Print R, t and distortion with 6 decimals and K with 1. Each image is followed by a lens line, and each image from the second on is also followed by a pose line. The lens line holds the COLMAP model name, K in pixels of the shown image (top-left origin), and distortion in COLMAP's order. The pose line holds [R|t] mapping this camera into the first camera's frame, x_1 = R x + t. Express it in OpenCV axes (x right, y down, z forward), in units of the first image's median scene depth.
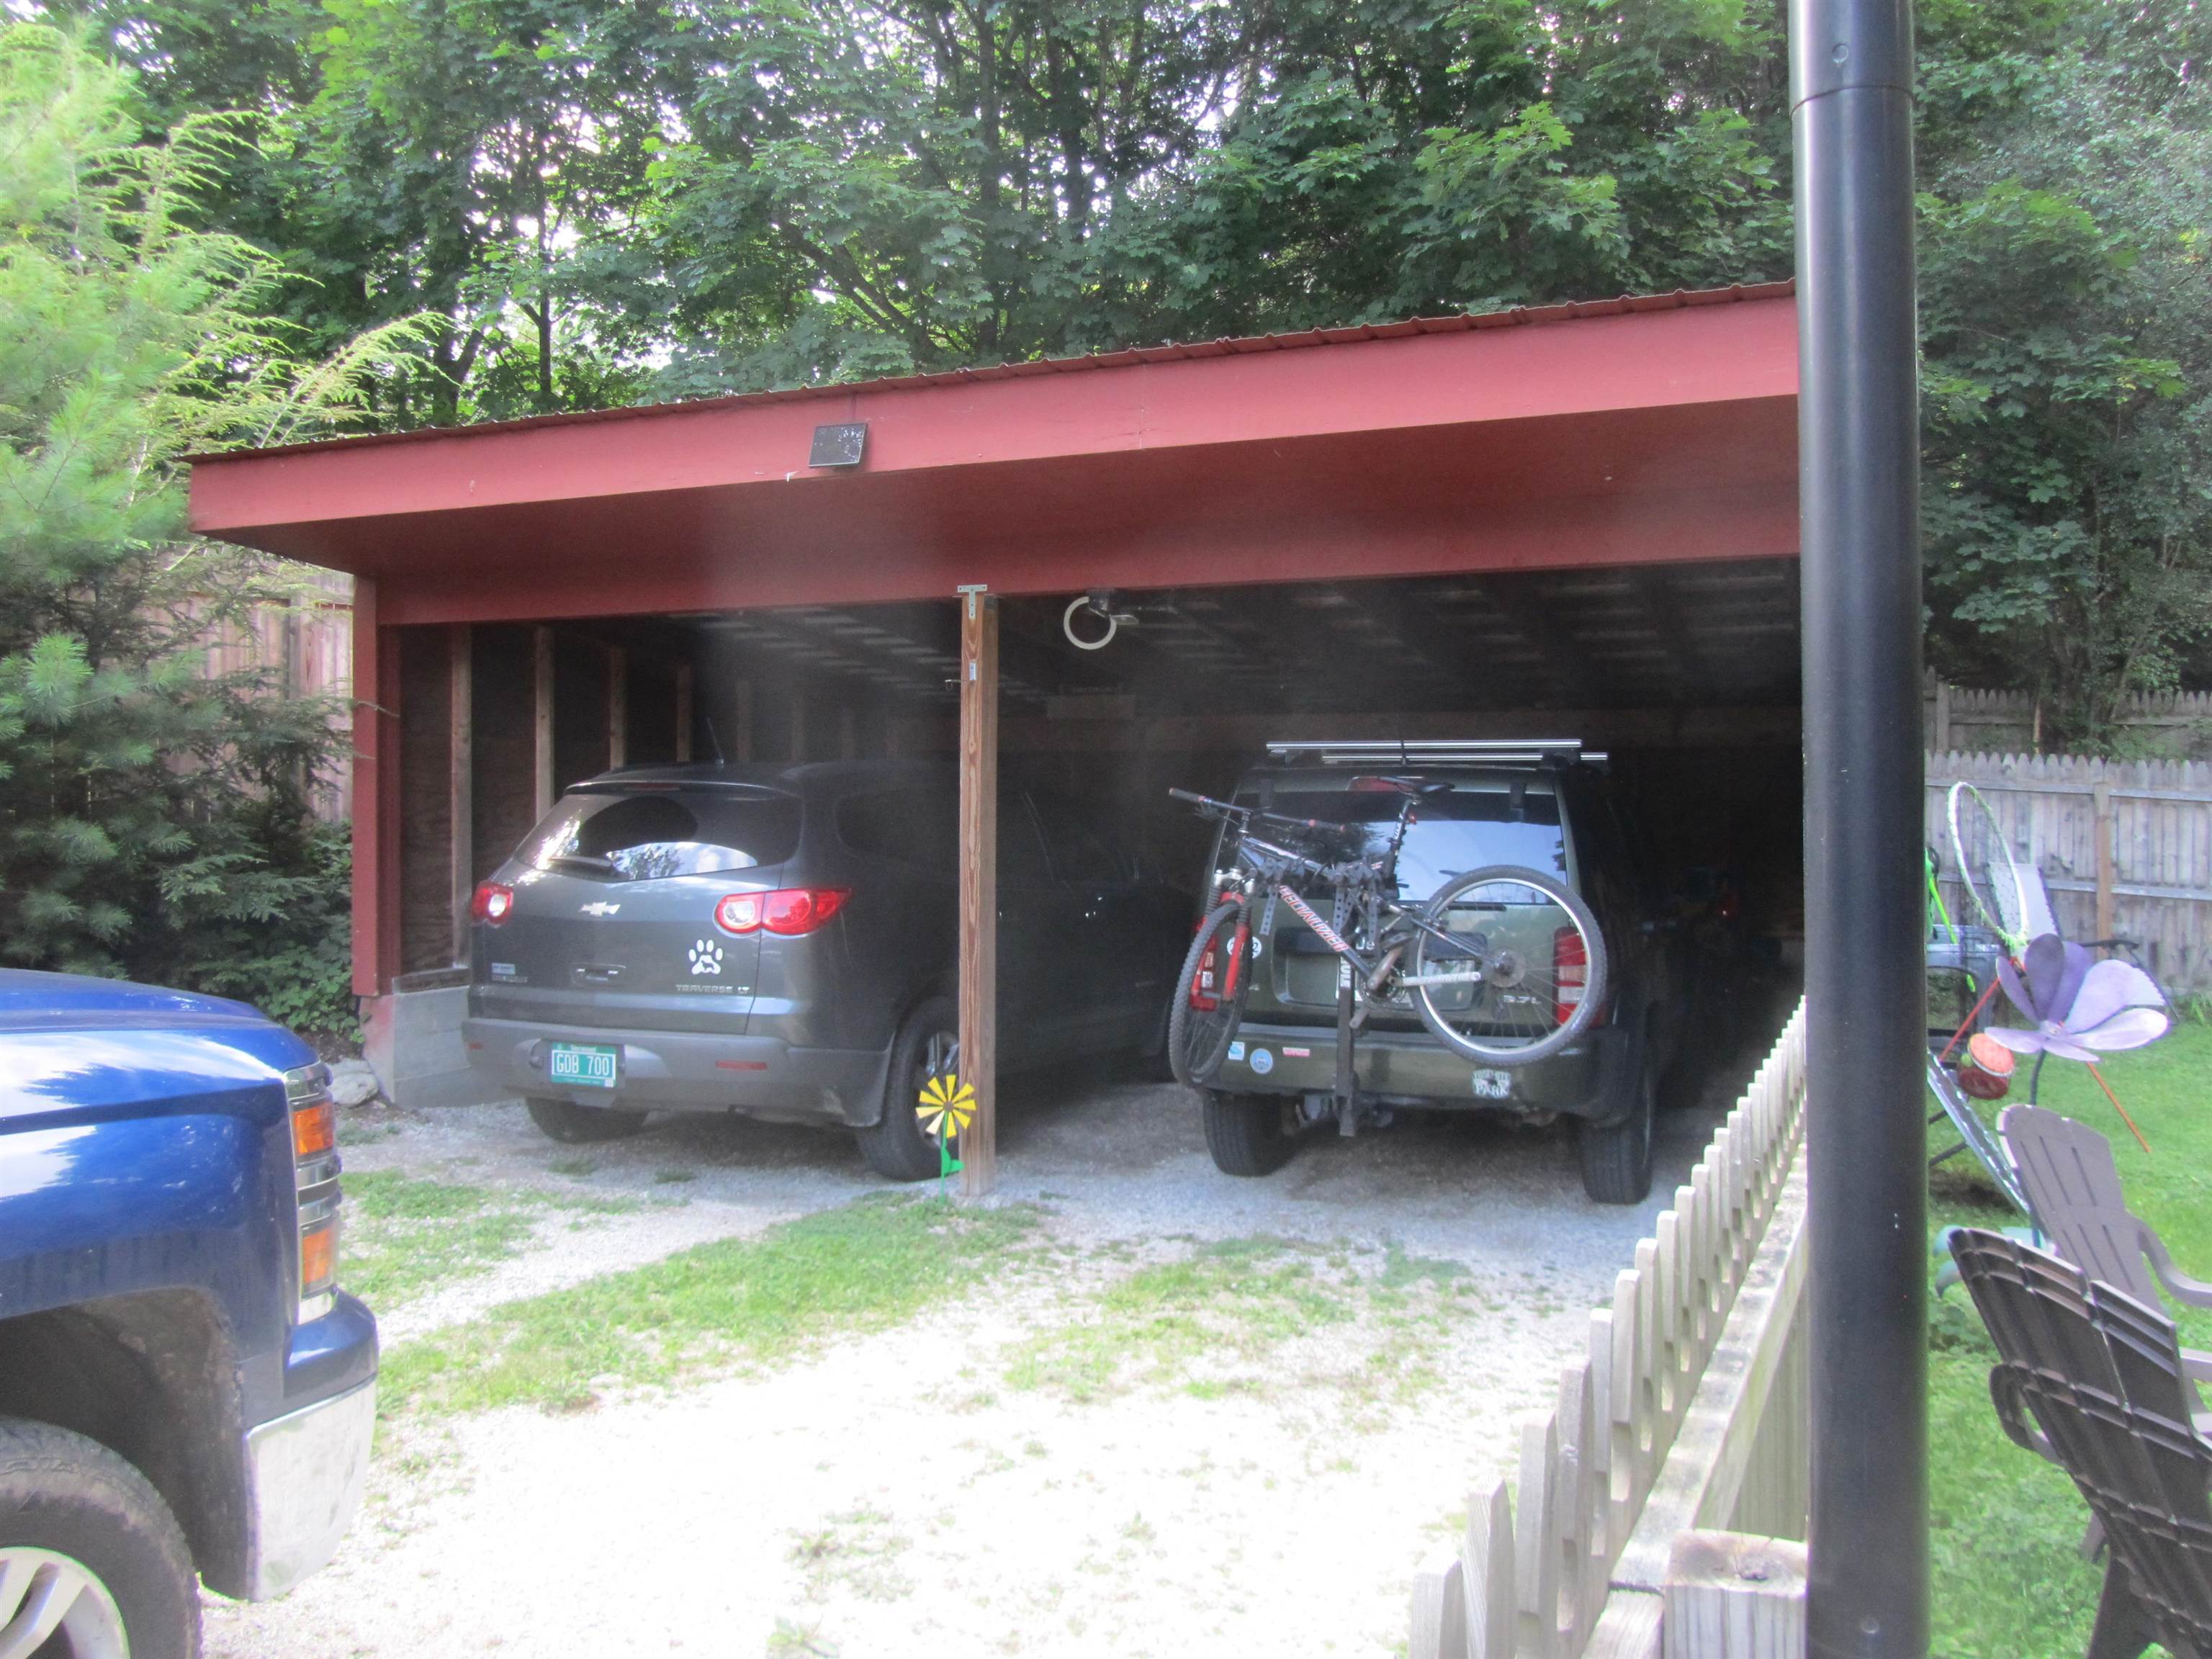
lens RADIAL K [[1794.4, 0, 1106.0], [0, 1794.4, 829.5], [0, 0, 1]] dist [-0.056396, 0.001878]
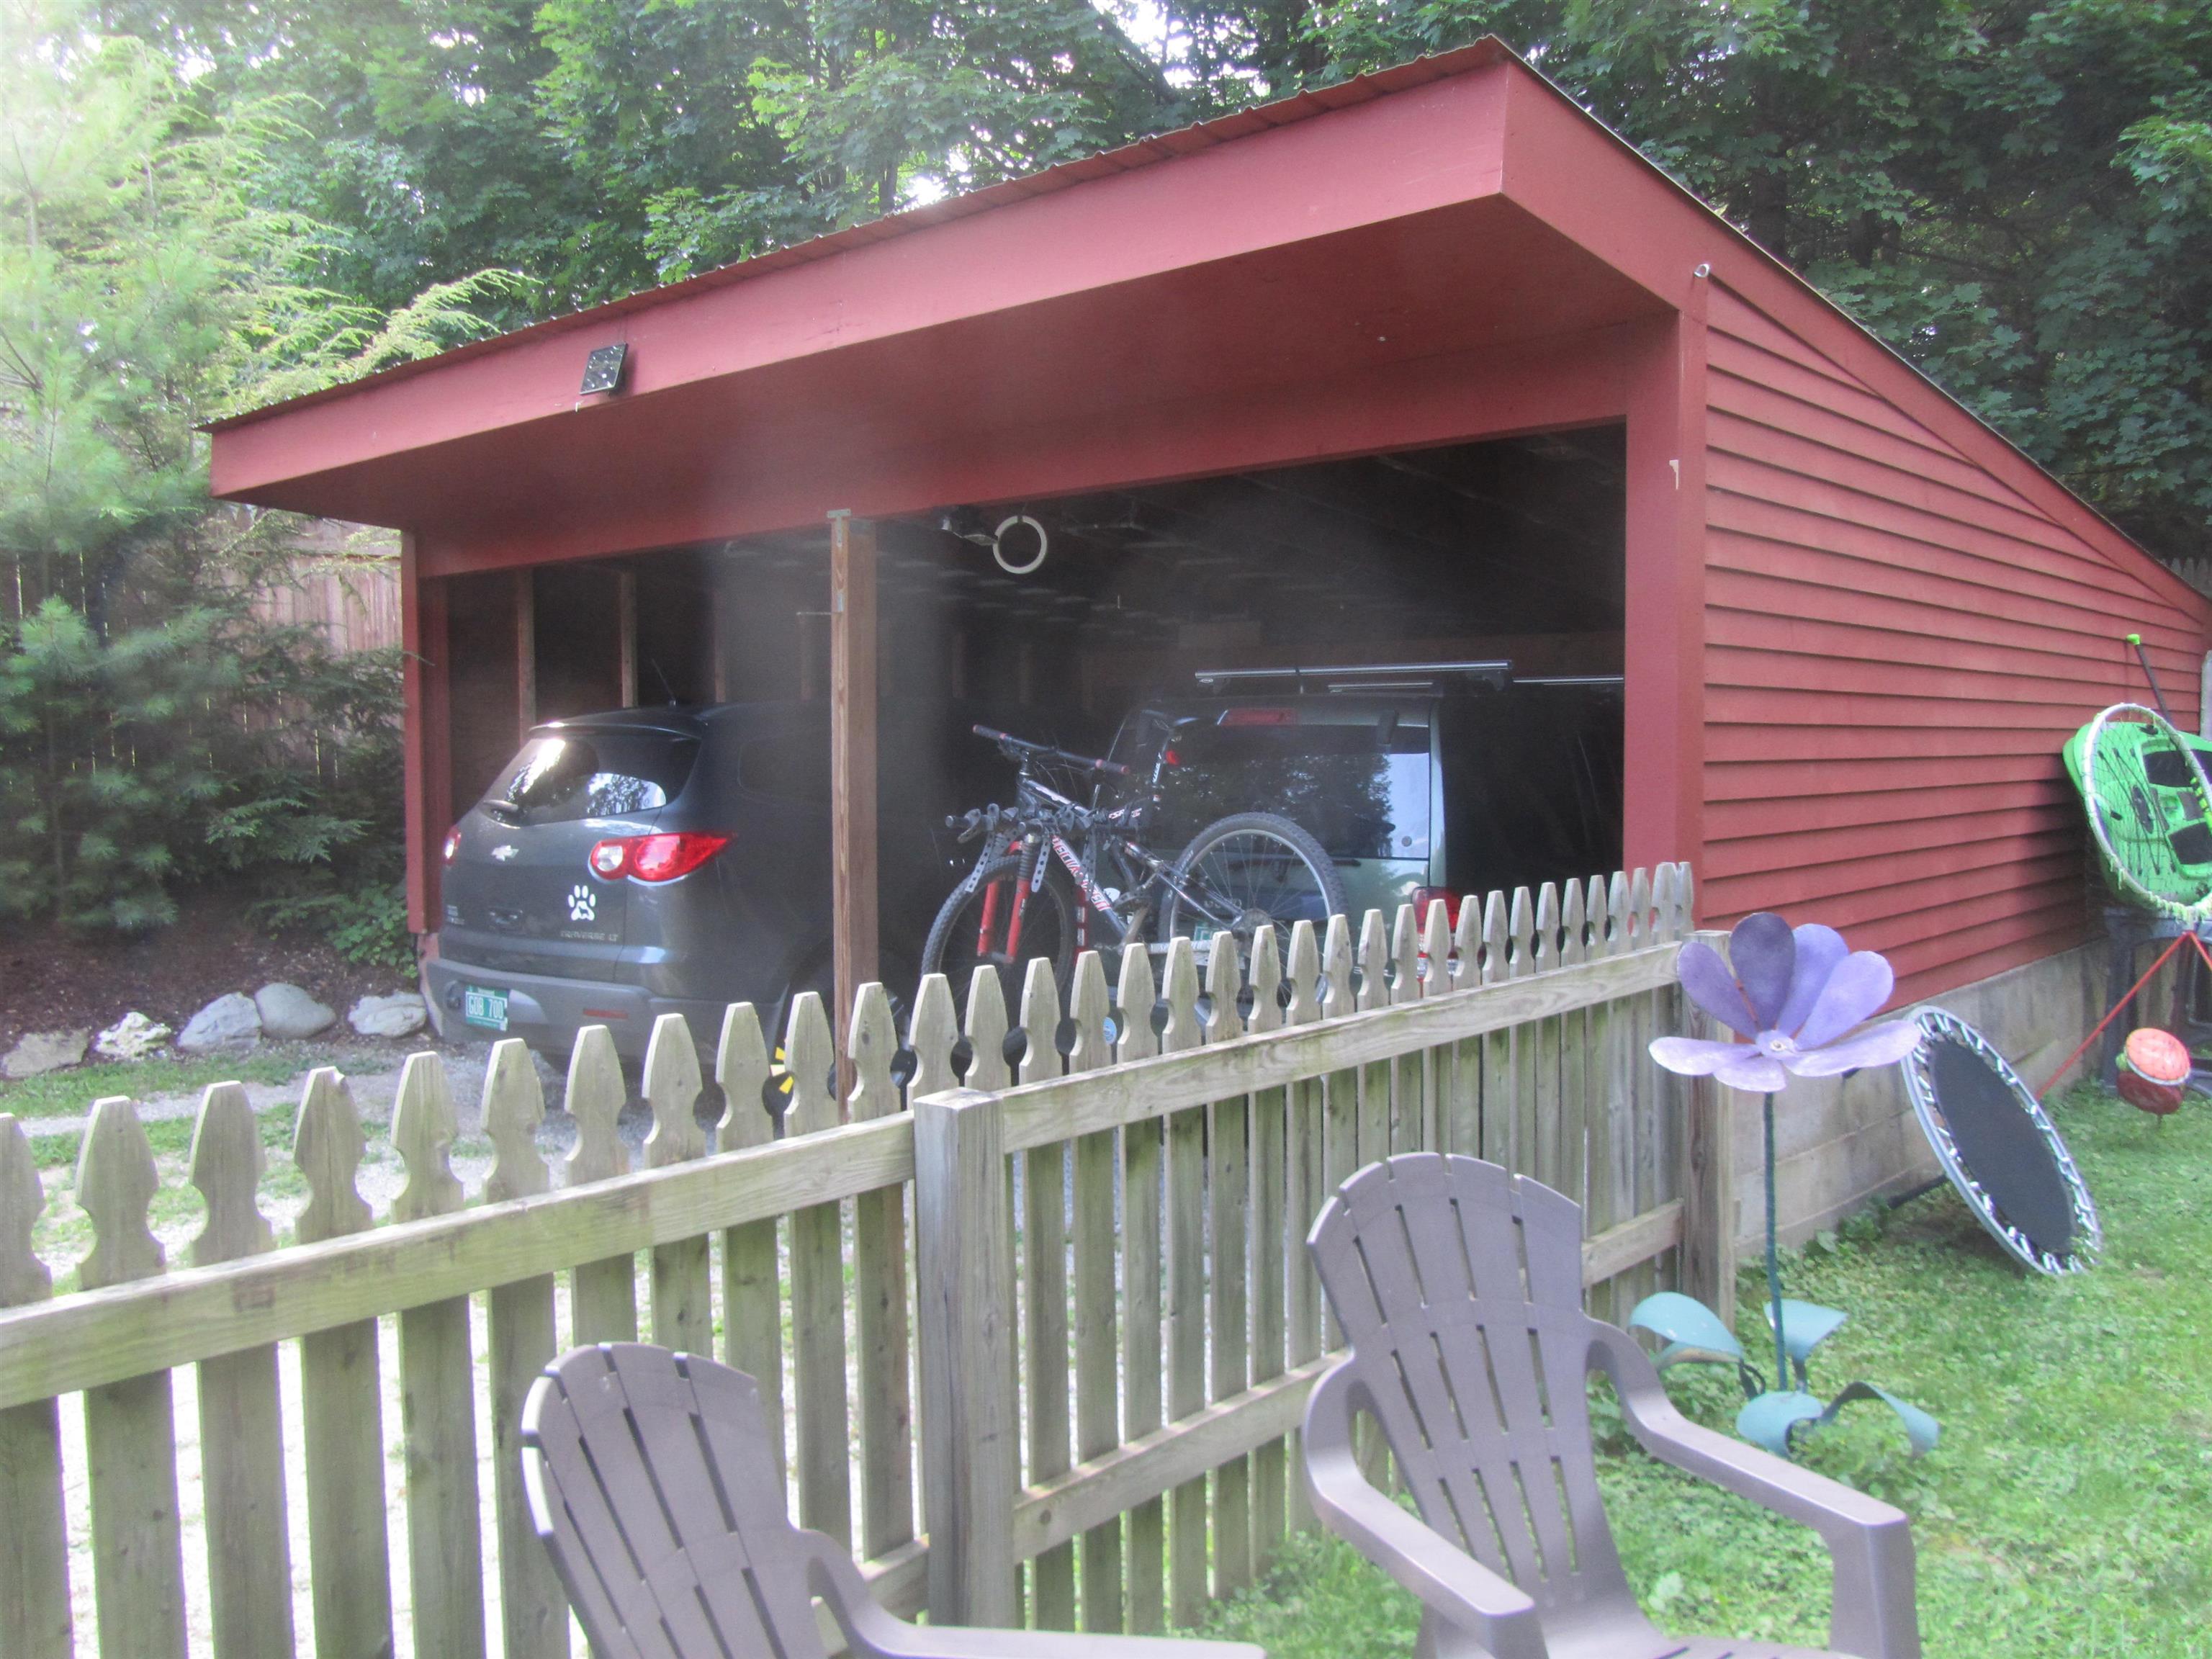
lens RADIAL K [[1794.4, 0, 1106.0], [0, 1794.4, 829.5], [0, 0, 1]] dist [-0.056396, 0.001878]
pose [[0.949731, 0.004144, -0.313039, 0.331853], [0.007139, 0.999366, 0.034889, -0.001377], [0.312985, -0.035370, 0.949099, 0.146600]]
